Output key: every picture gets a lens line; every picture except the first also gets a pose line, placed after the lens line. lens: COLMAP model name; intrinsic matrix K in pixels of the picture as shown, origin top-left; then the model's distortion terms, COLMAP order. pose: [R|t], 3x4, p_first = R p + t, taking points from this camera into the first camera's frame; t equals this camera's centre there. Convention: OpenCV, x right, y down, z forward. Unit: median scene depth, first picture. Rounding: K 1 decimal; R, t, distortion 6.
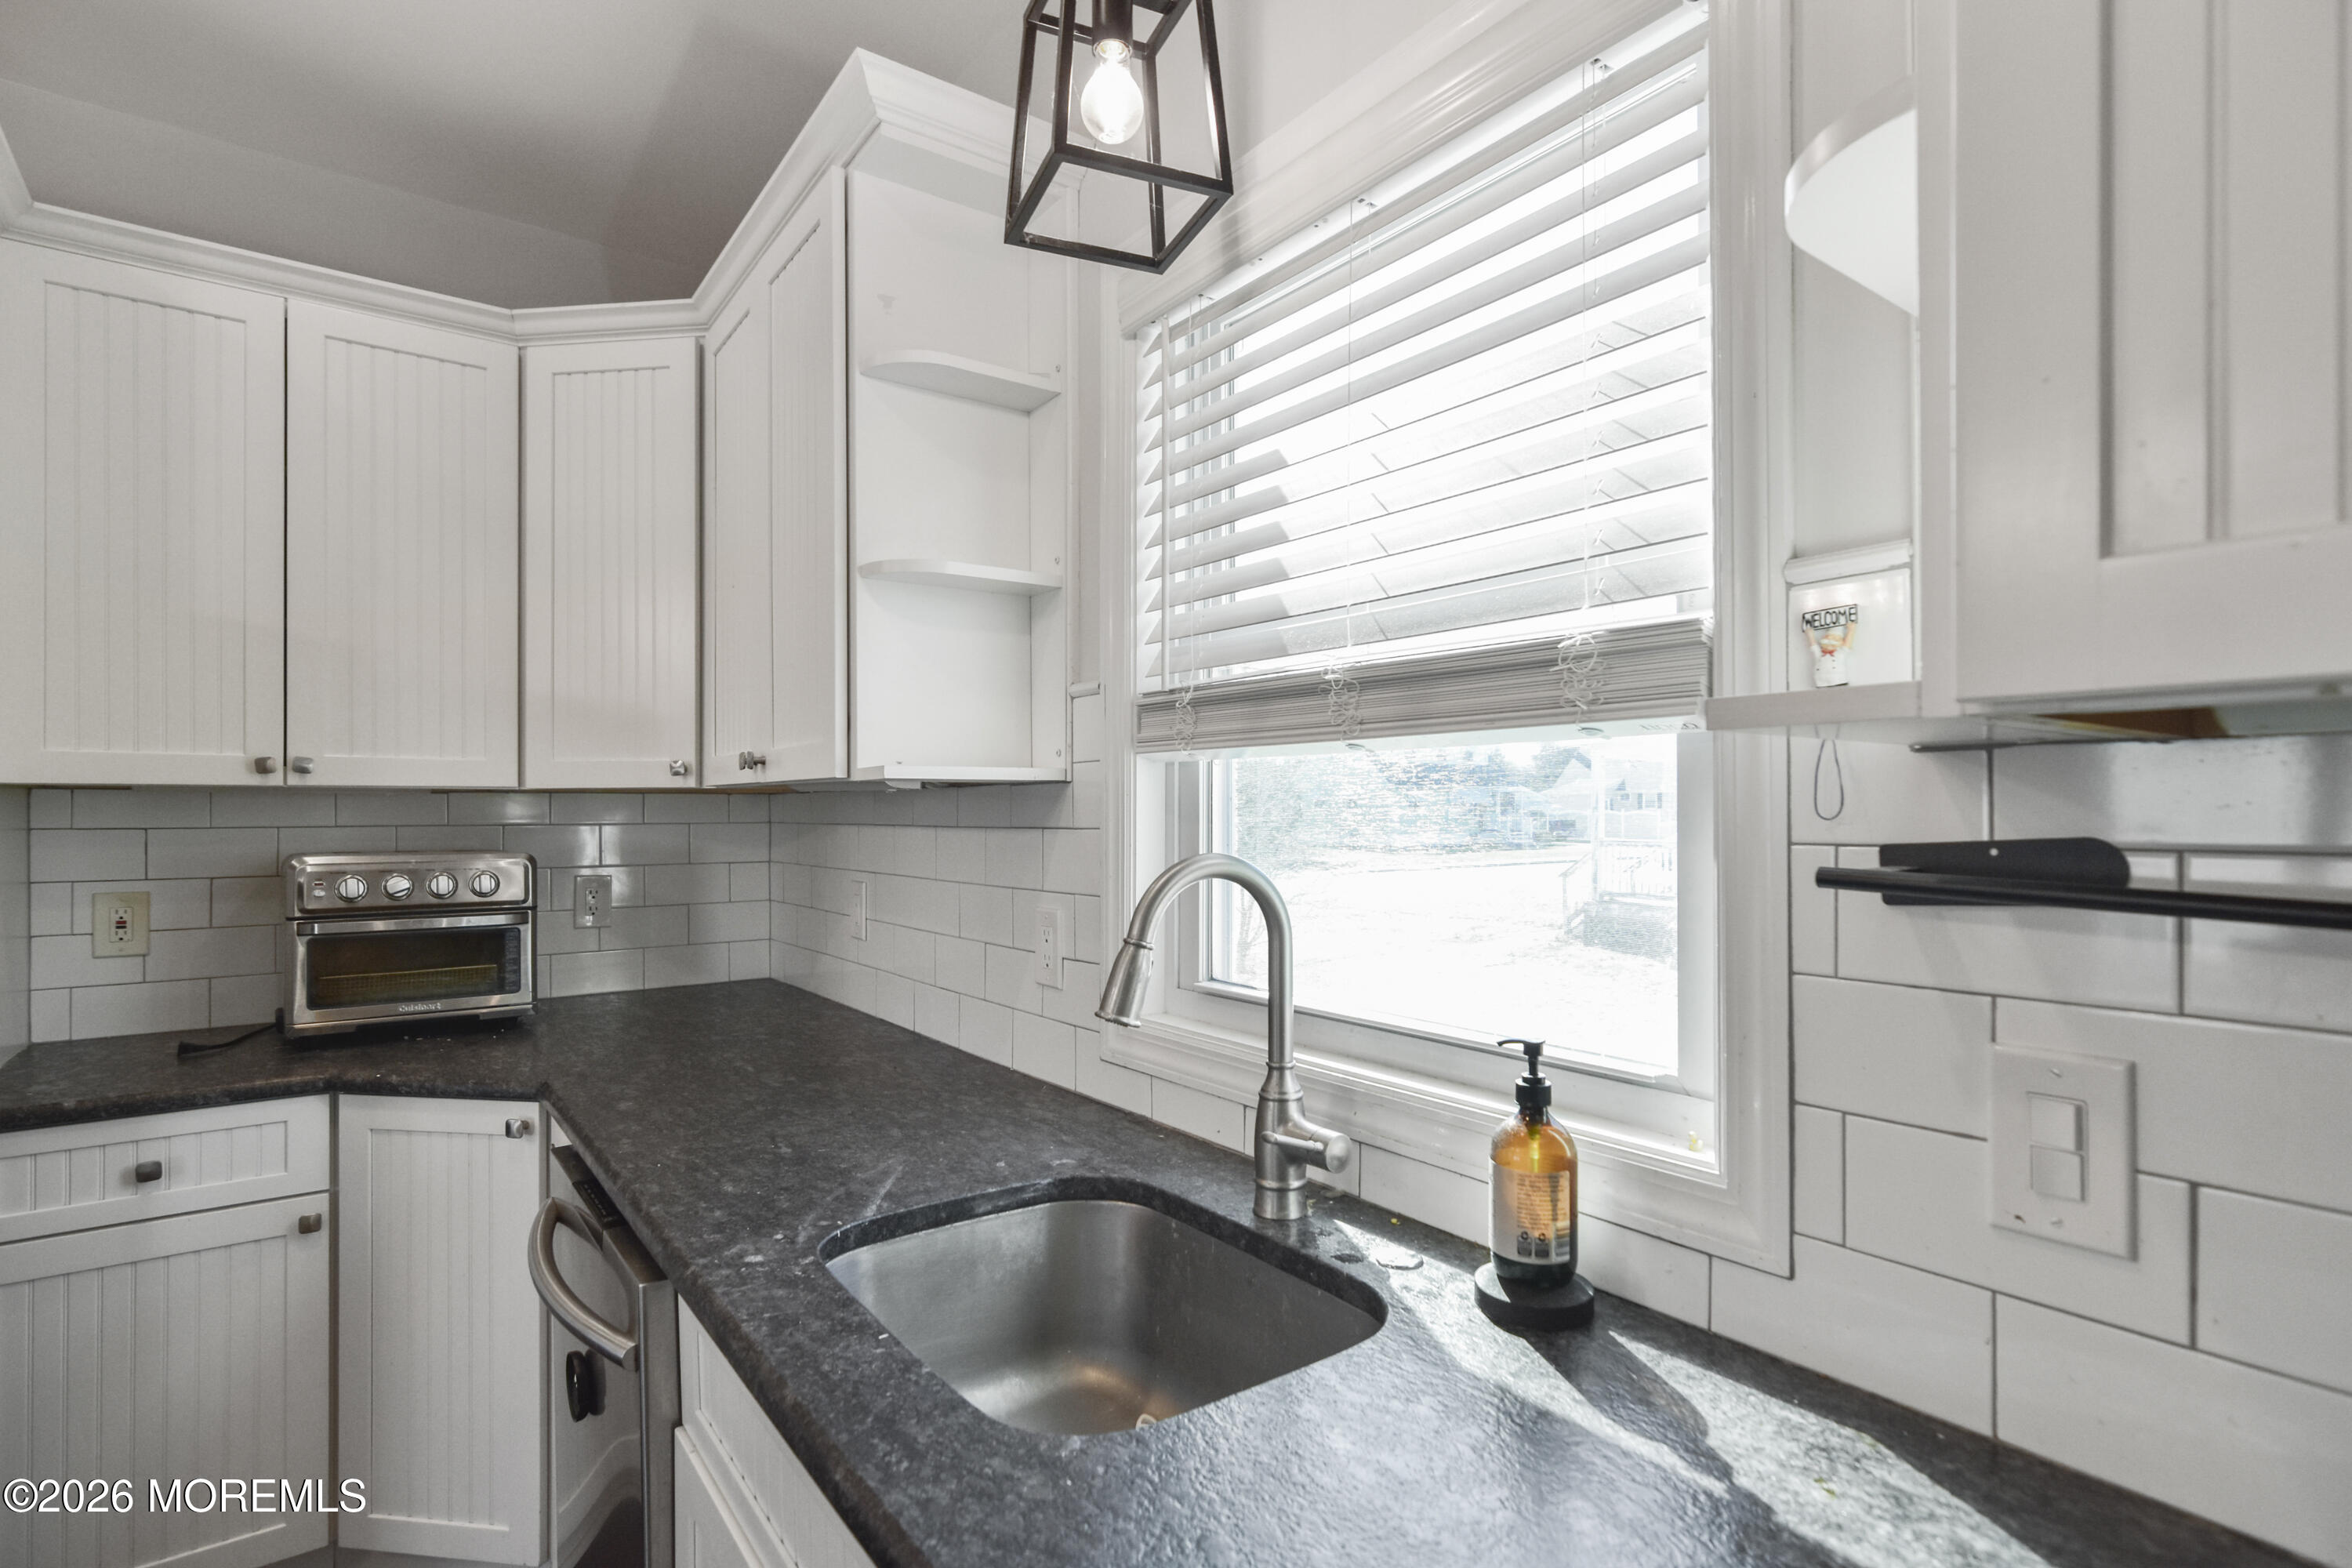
lens RADIAL K [[1148.3, 0, 1176.6], [0, 1148.3, 802.1], [0, 0, 1]] dist [-0.006277, 0.005418]
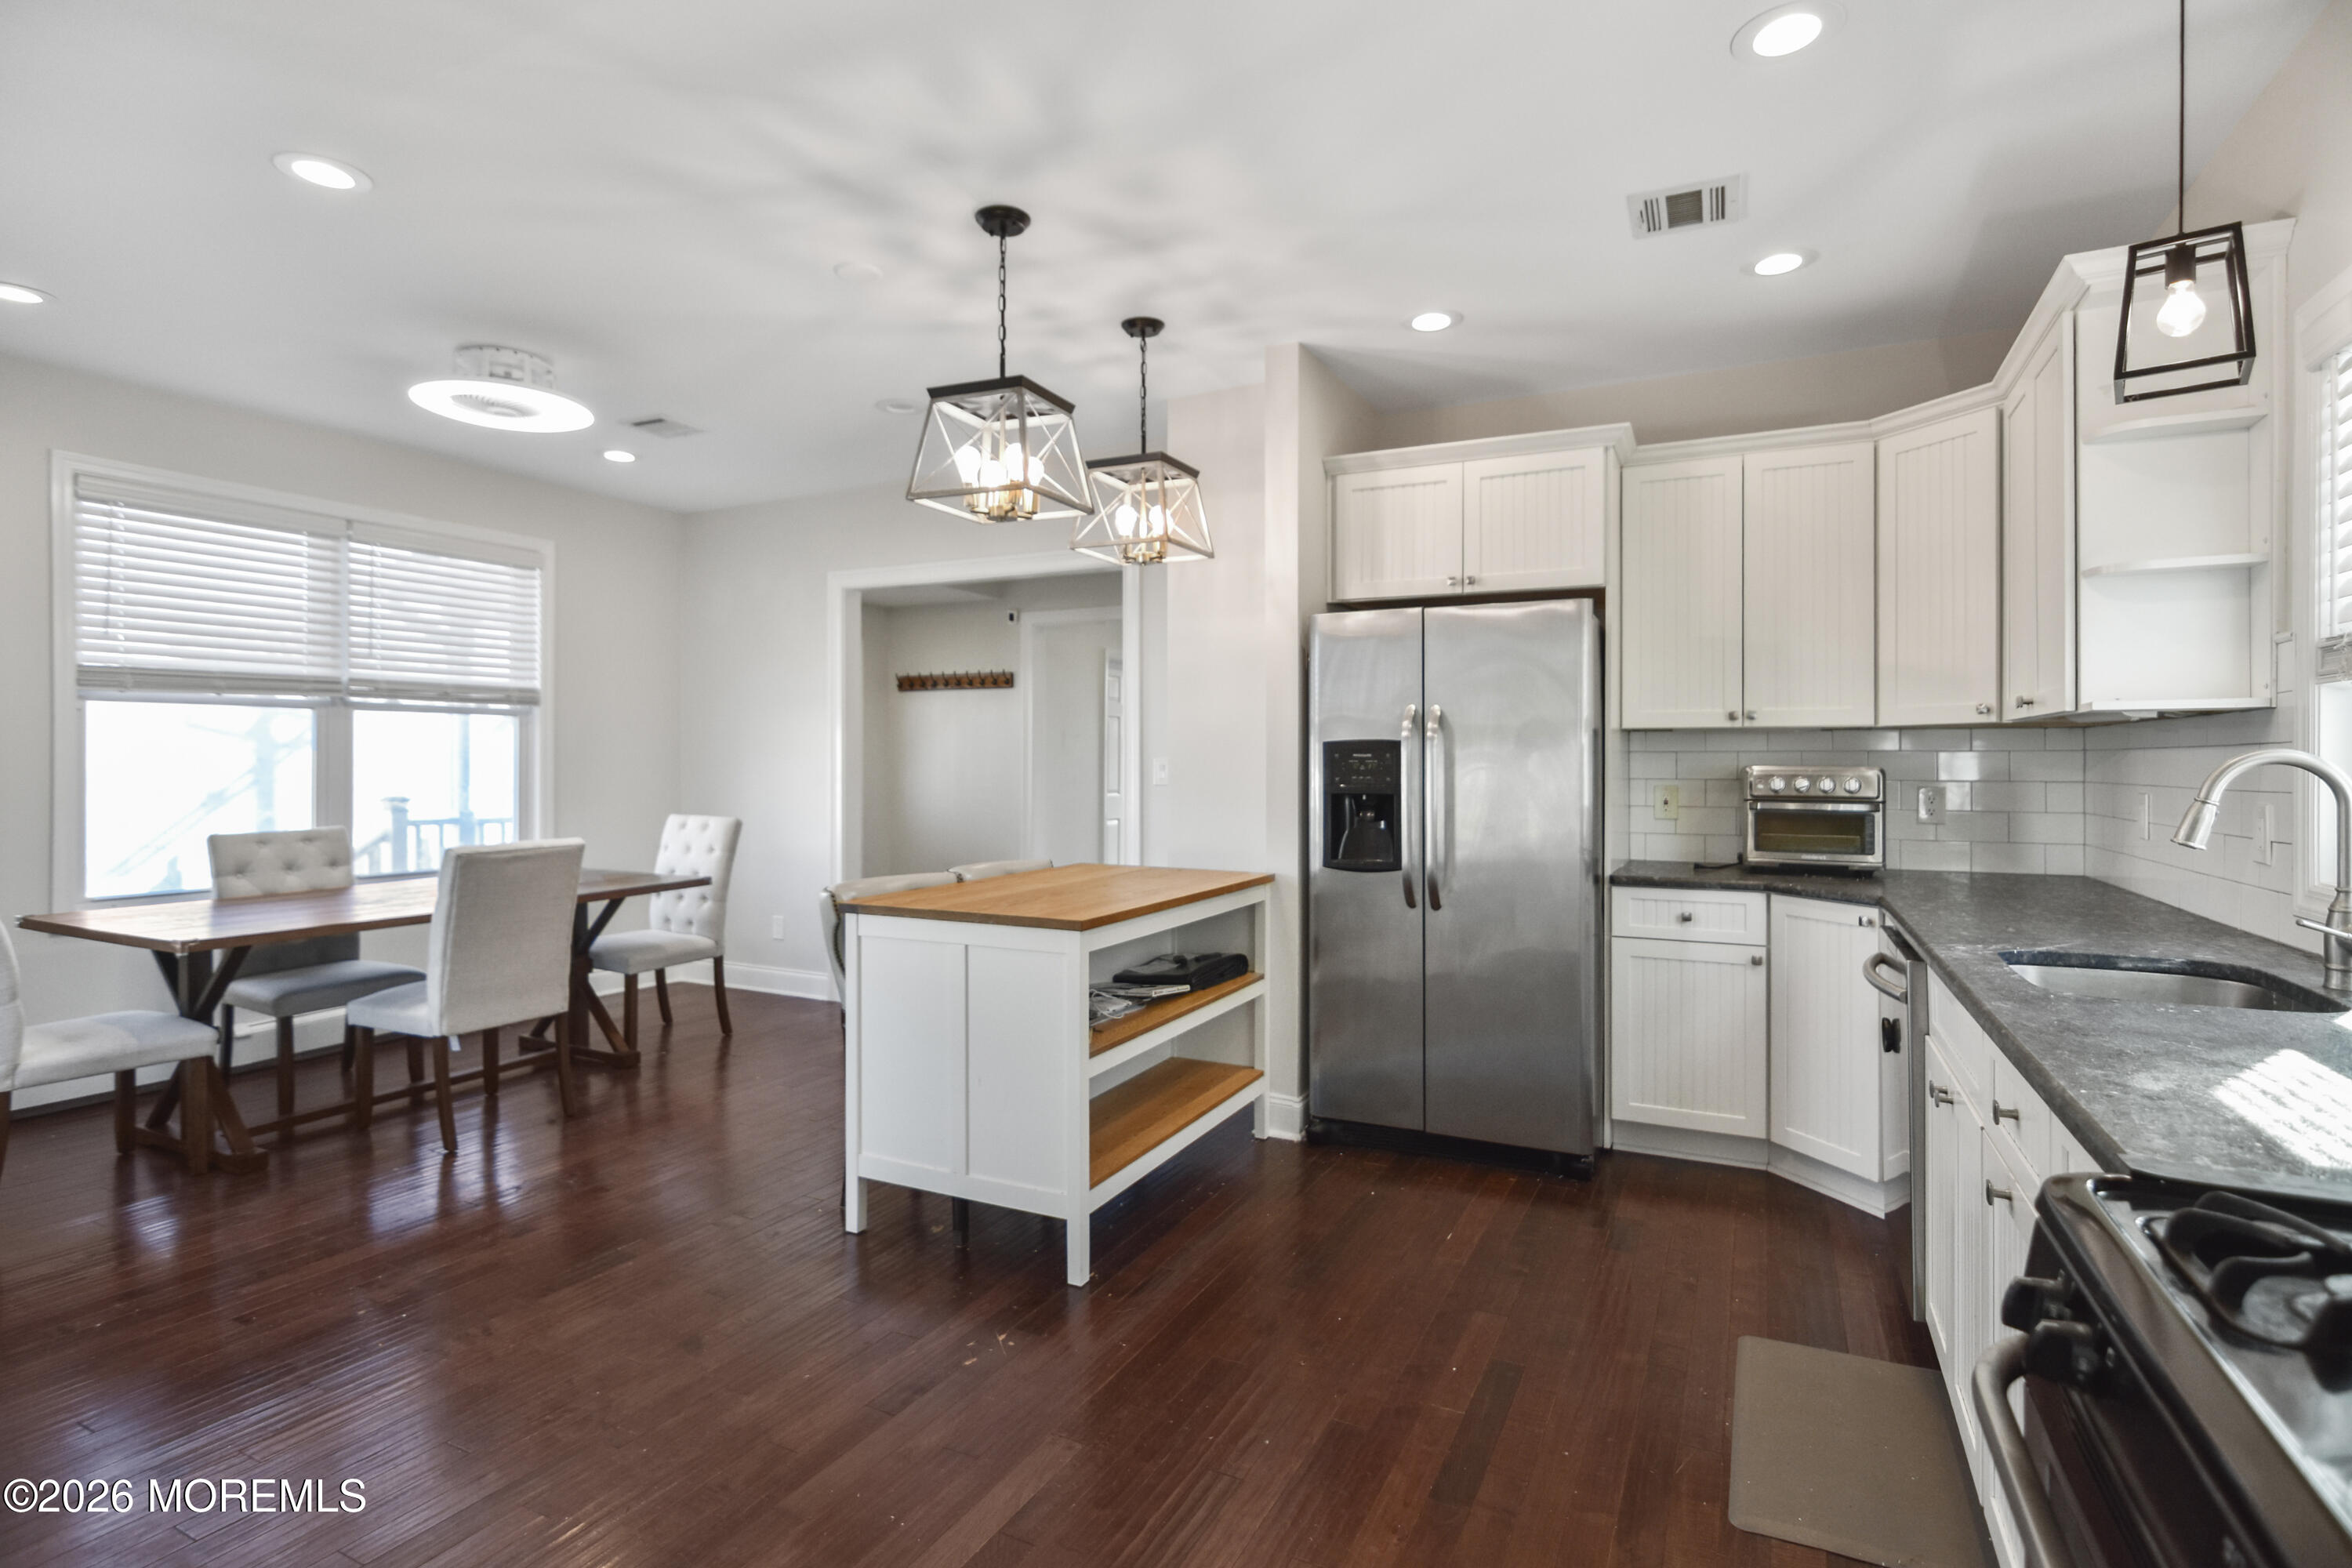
lens RADIAL K [[1148.3, 0, 1186.4], [0, 1148.3, 761.3], [0, 0, 1]] dist [-0.006277, 0.005418]
pose [[0.457034, 0.002342, -0.889446, 0.491886], [0.002987, 0.999987, 0.004168, 0.034049], [0.889444, -0.004562, 0.457021, -0.696002]]
